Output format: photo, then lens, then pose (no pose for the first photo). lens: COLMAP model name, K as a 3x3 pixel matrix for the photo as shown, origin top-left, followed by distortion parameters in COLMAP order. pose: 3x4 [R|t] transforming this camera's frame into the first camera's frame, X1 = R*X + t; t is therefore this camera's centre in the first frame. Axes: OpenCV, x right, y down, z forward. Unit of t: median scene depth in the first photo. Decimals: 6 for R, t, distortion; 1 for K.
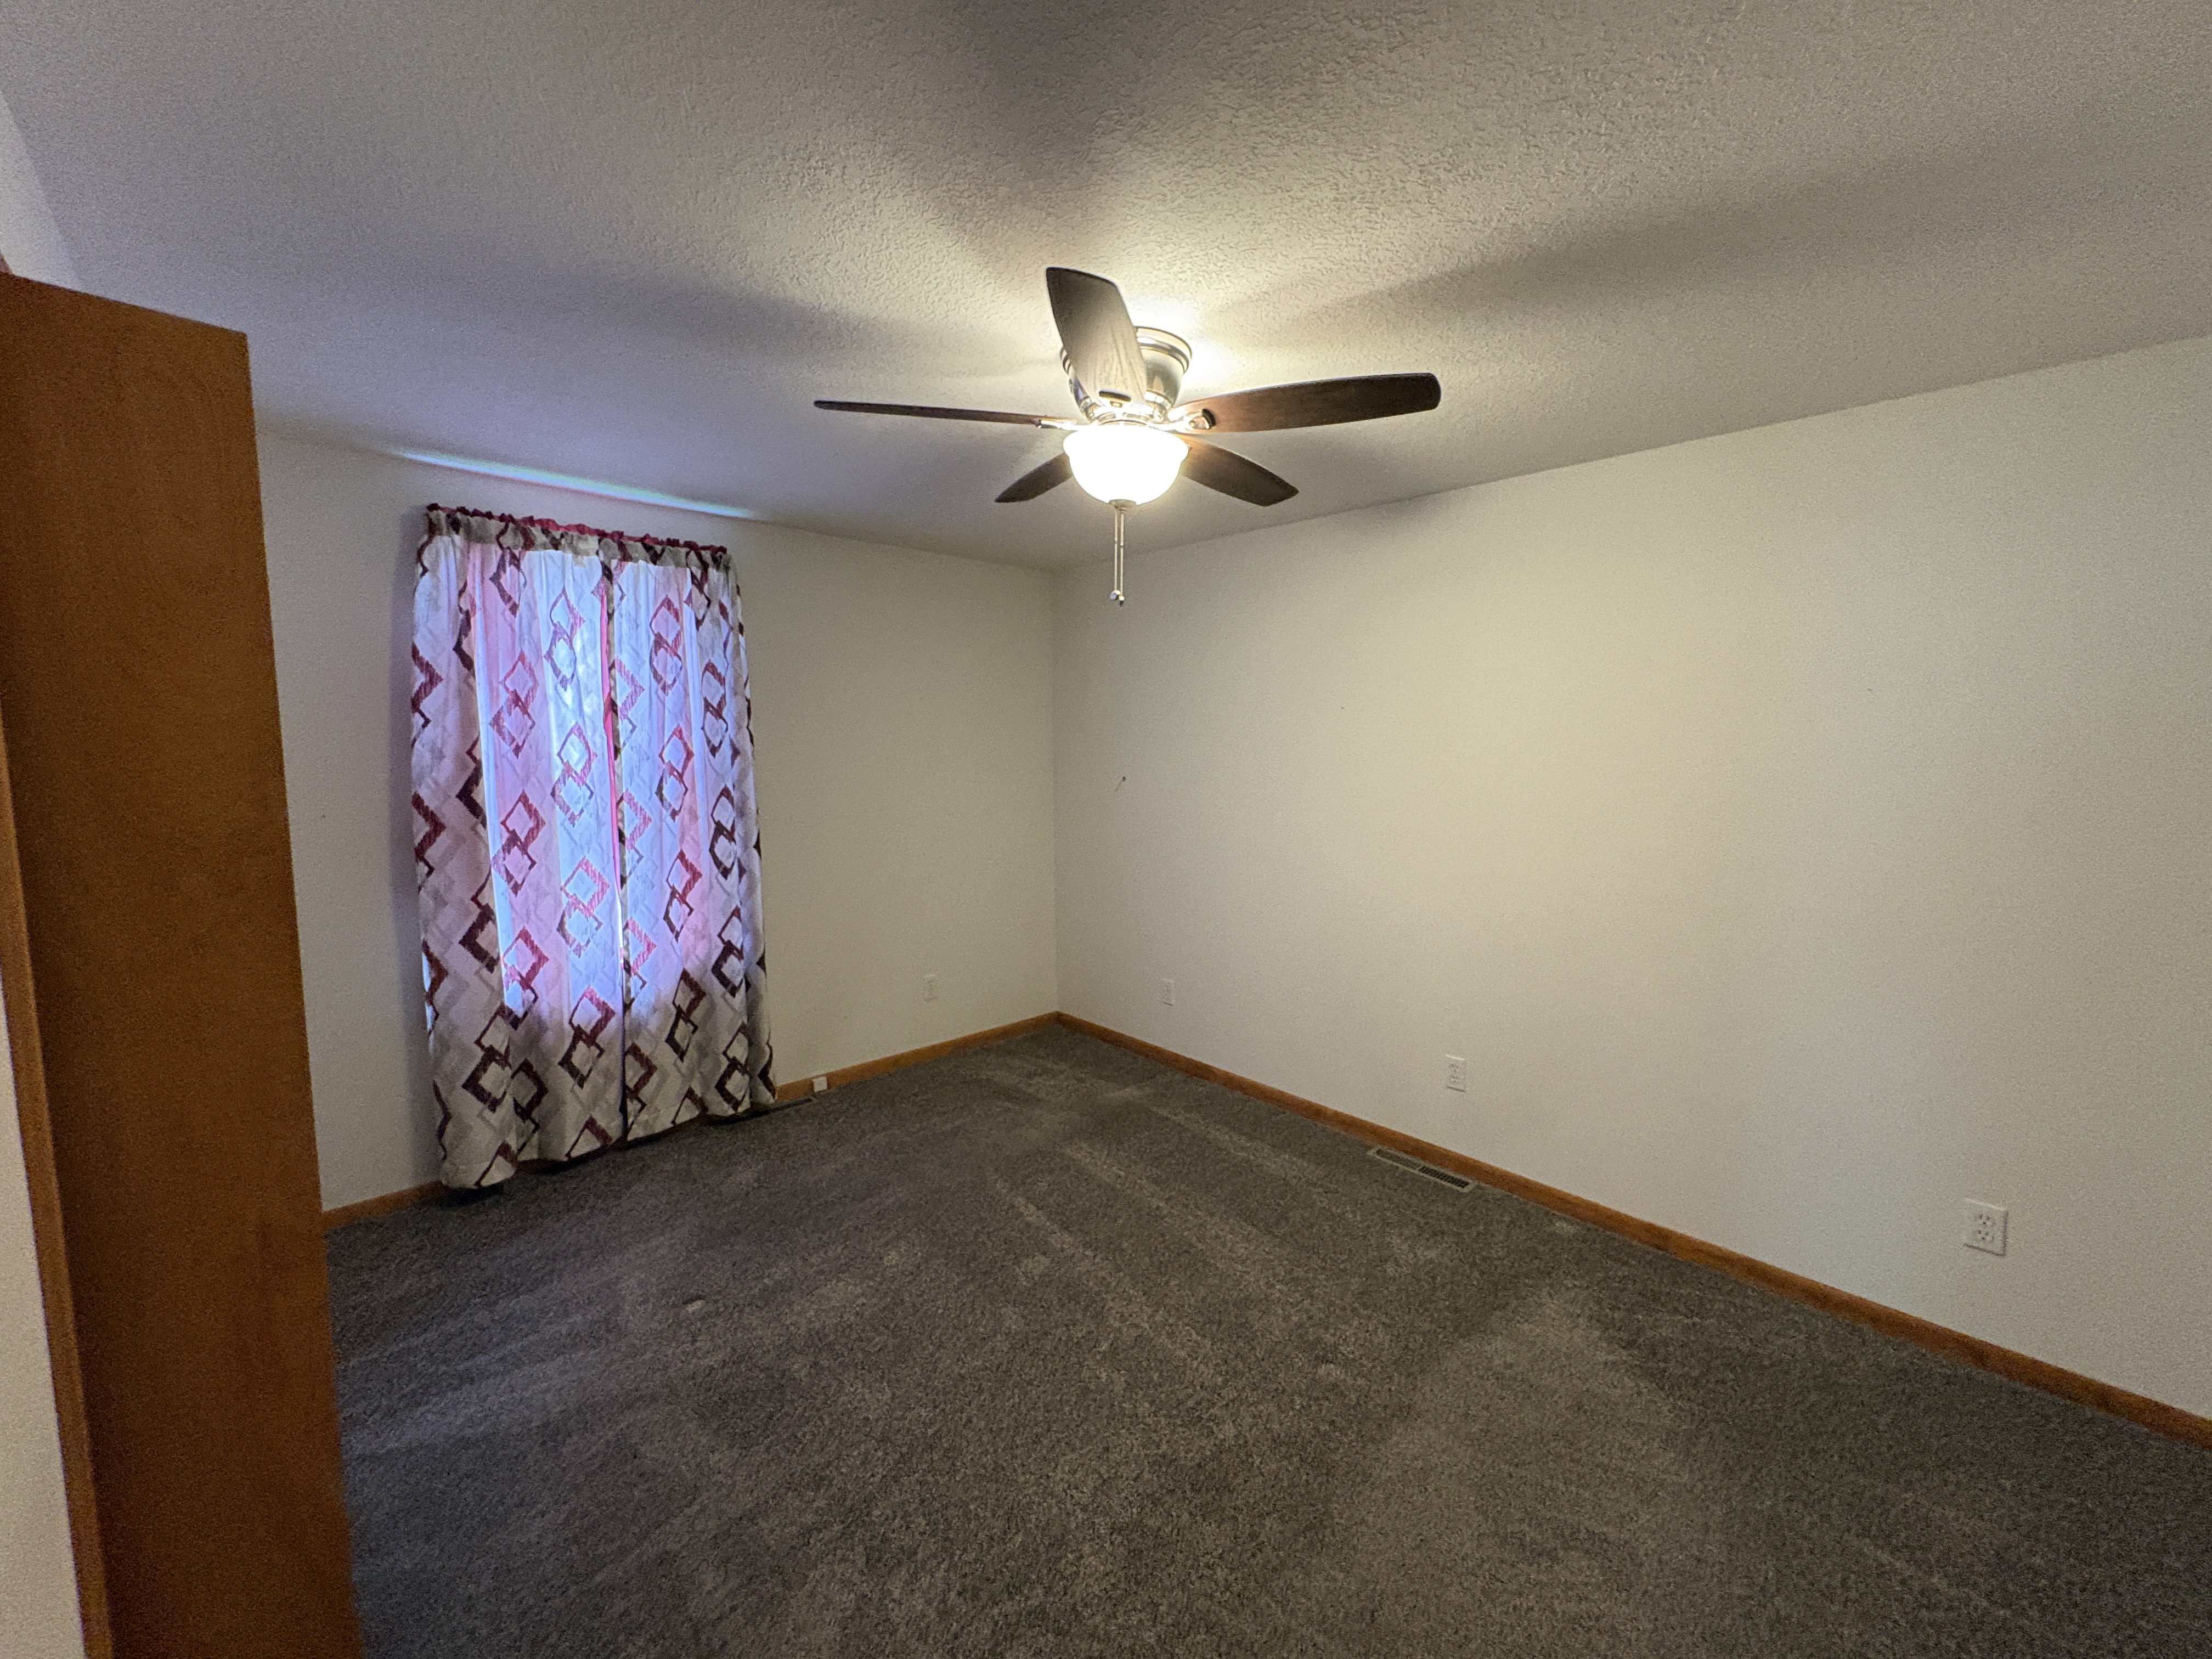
lens RADIAL K [[887.1, 0, 1108.8], [0, 887.1, 832.3], [0, 0, 1]] dist [0.015882, 0.001454]
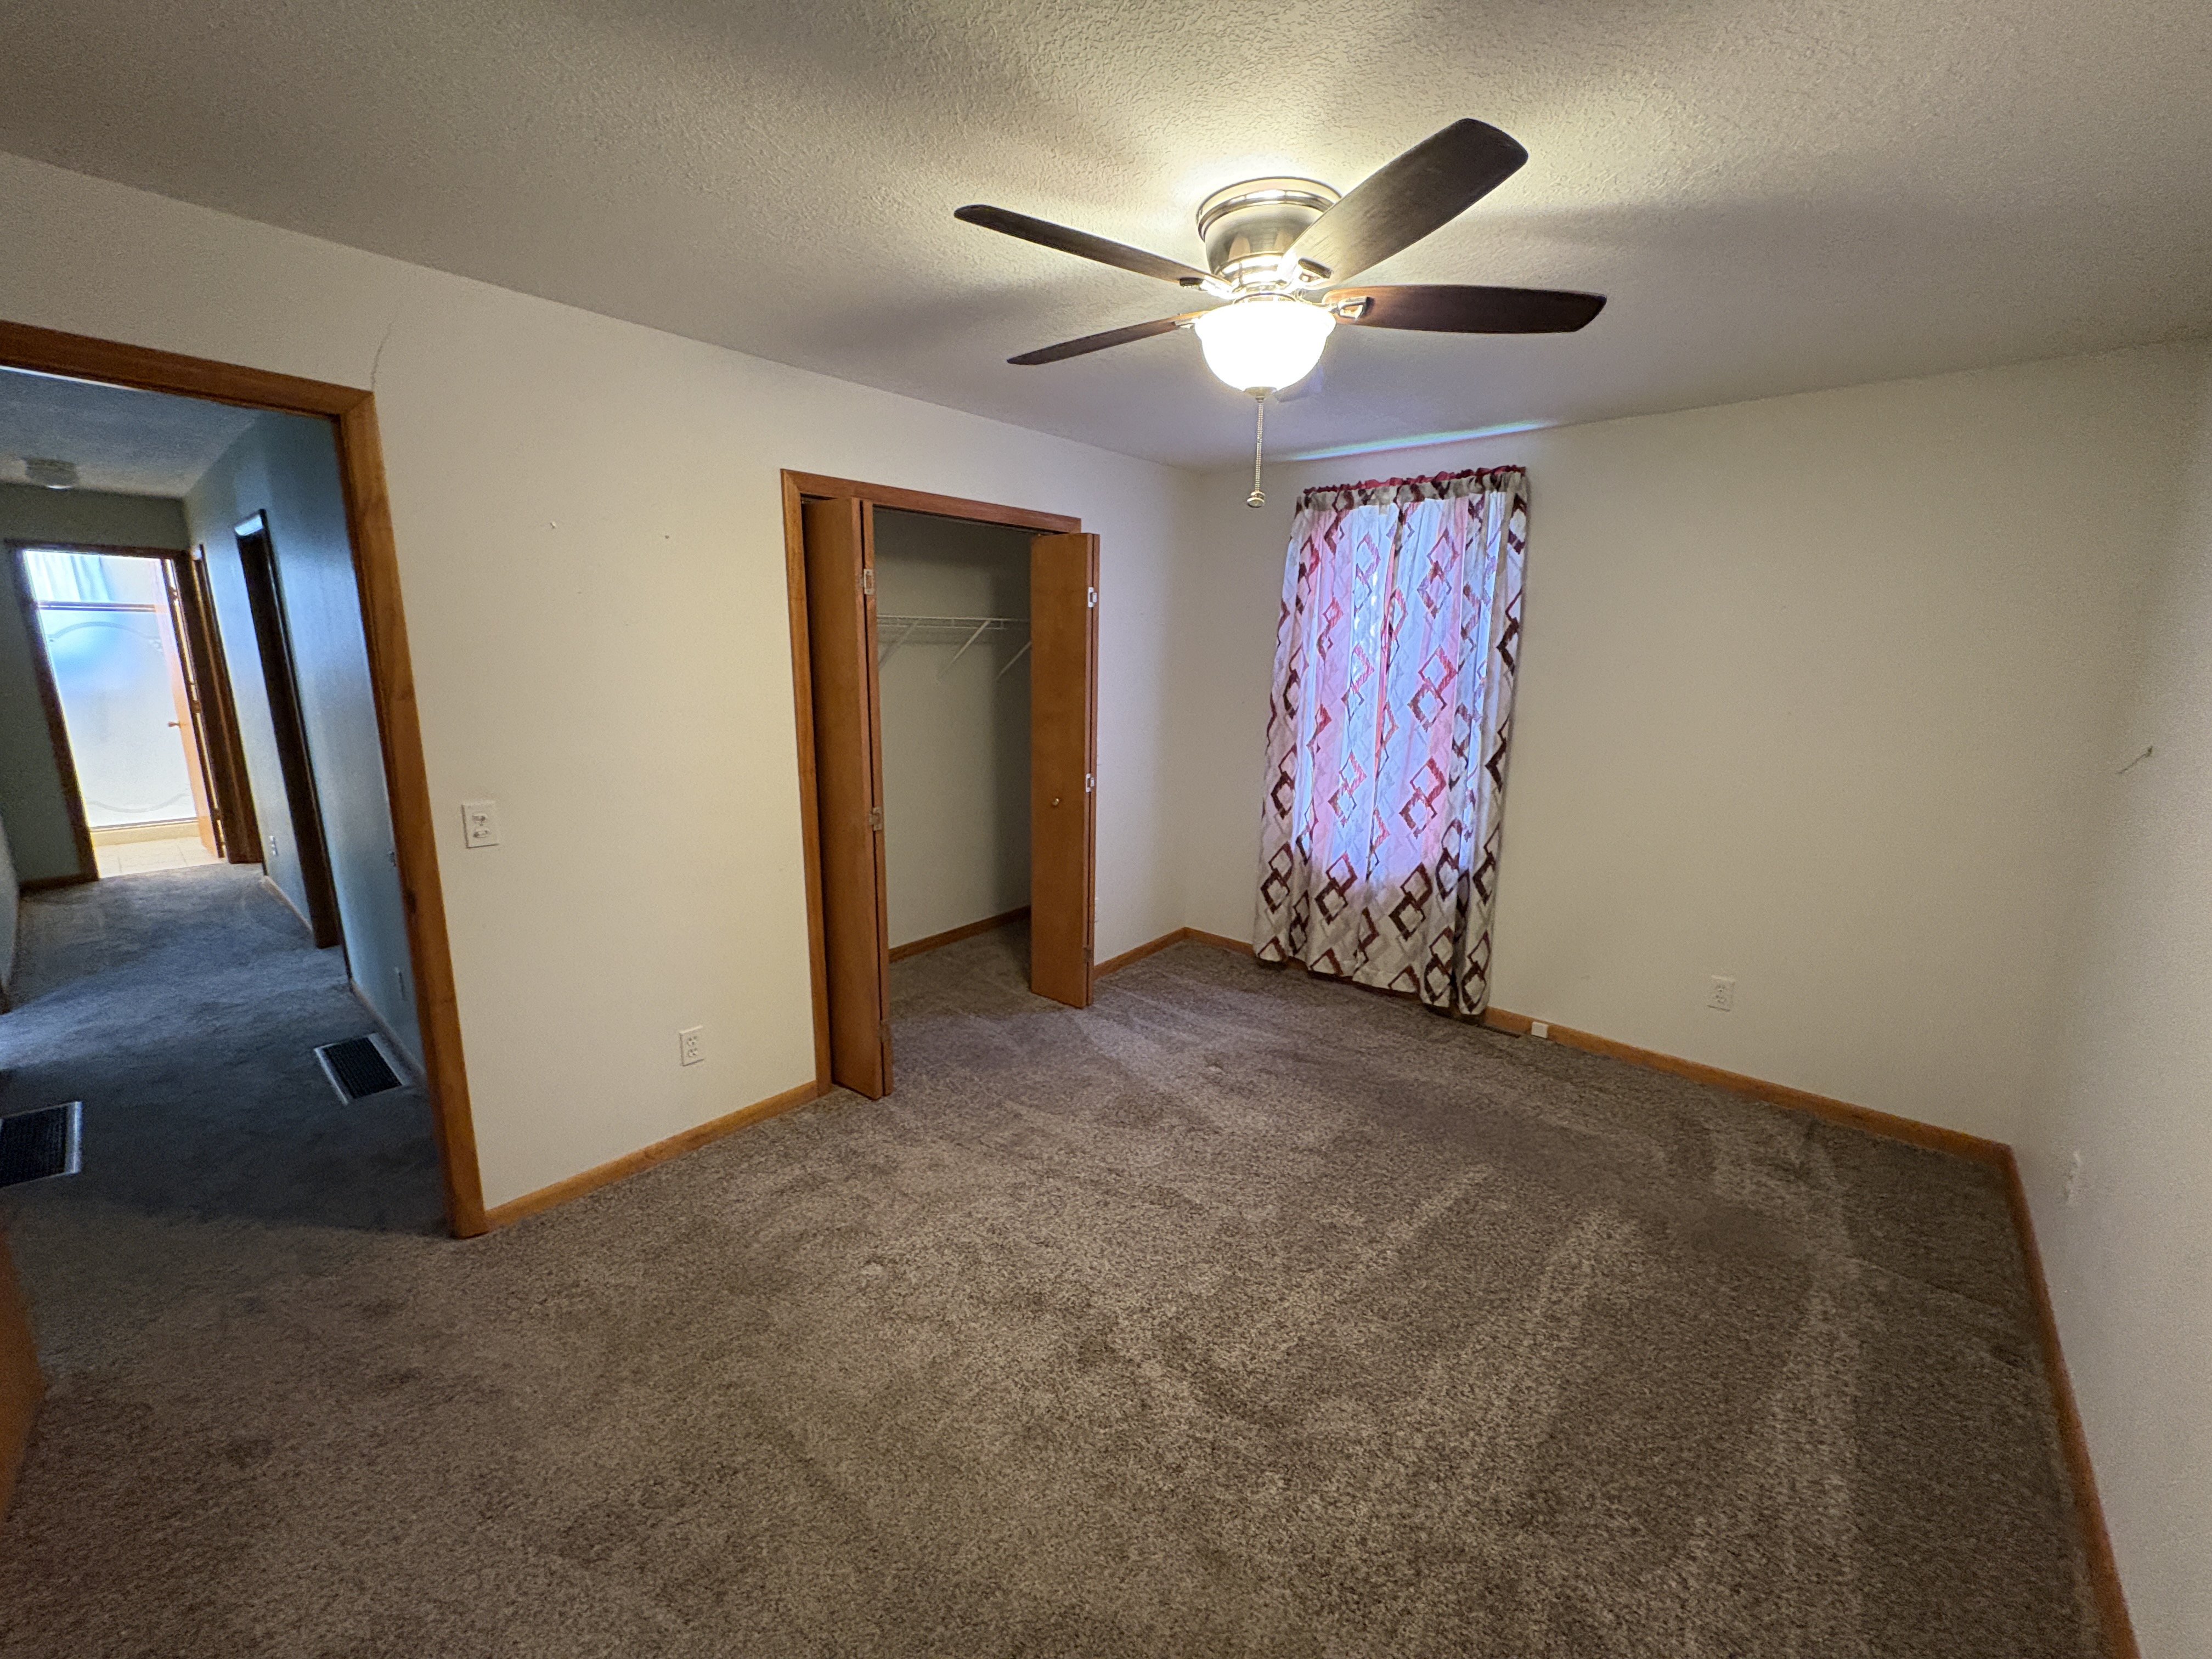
lens RADIAL K [[887.1, 0, 1110.7], [0, 887.1, 822.7], [0, 0, 1]] dist [0.015882, 0.001454]
pose [[0.106673, 0.189318, -0.976104, 0.616128], [-0.127044, 0.976254, 0.175463, -0.047830], [0.986144, 0.105291, 0.128191, 0.492183]]
